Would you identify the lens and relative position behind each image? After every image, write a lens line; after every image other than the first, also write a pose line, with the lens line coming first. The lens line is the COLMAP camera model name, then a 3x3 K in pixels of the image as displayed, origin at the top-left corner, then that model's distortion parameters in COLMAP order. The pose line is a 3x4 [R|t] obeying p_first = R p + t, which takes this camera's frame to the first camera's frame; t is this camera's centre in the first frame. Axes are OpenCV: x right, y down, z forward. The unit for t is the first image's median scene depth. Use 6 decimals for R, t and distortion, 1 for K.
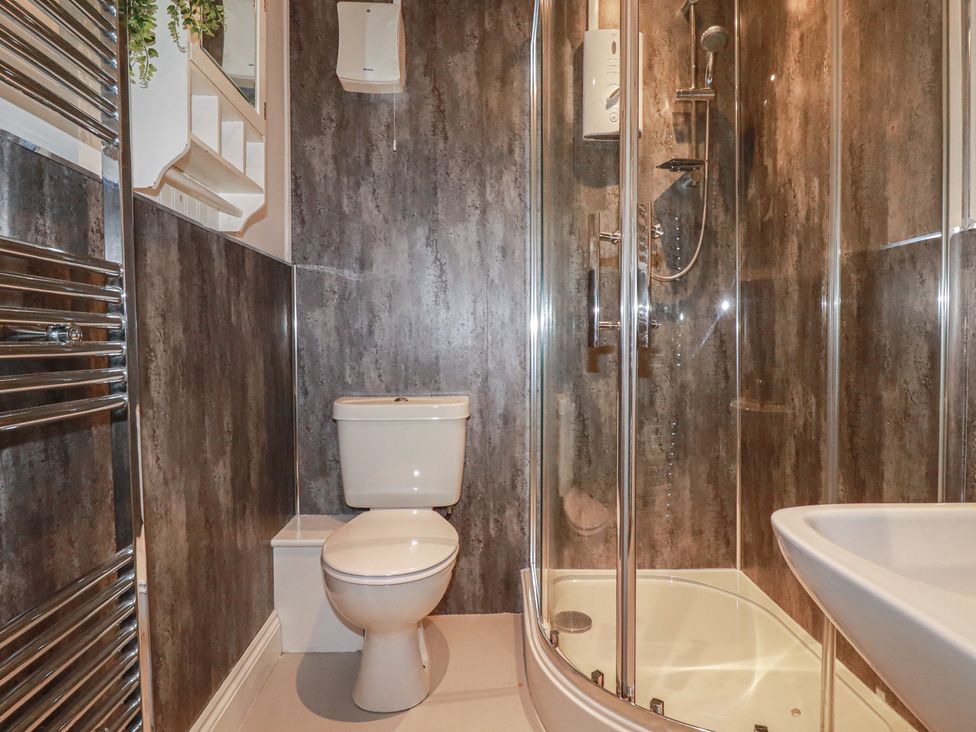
lens RADIAL K [[516.0, 0, 495.0], [0, 516.0, 357.7], [0, 0, 1]] dist [-0.000231, -0.013506]
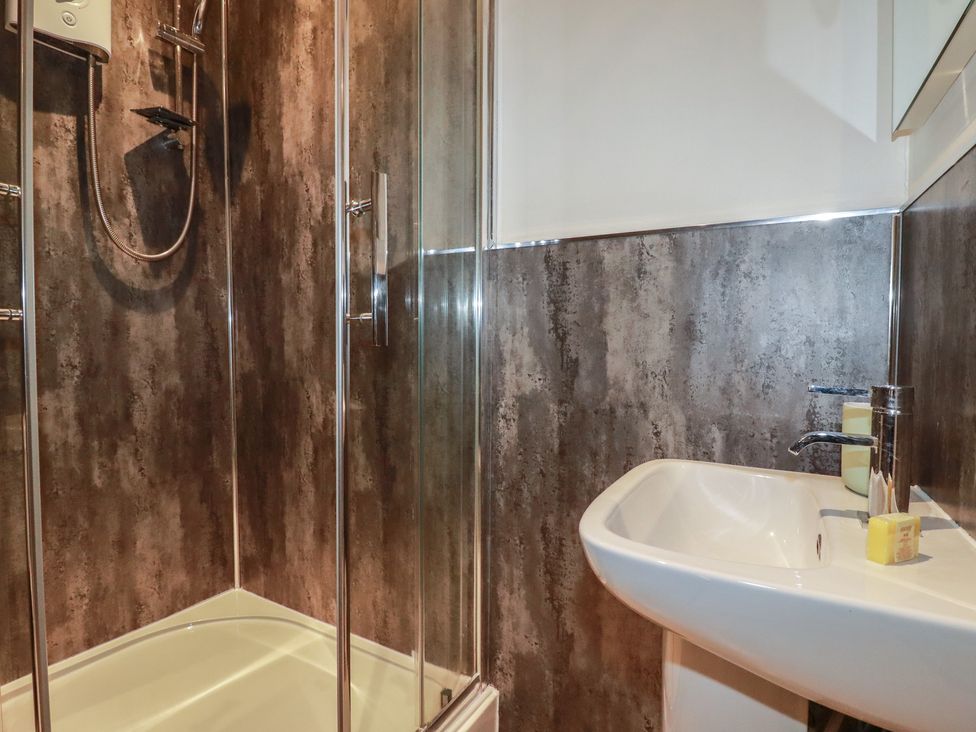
lens RADIAL K [[516.0, 0, 495.0], [0, 516.0, 357.7], [0, 0, 1]] dist [-0.000231, -0.013506]
pose [[0.534530, -0.023073, 0.844835, -0.047554], [0.016951, 0.999719, 0.016578, -0.004069], [-0.844980, 0.005460, 0.534770, 0.131404]]
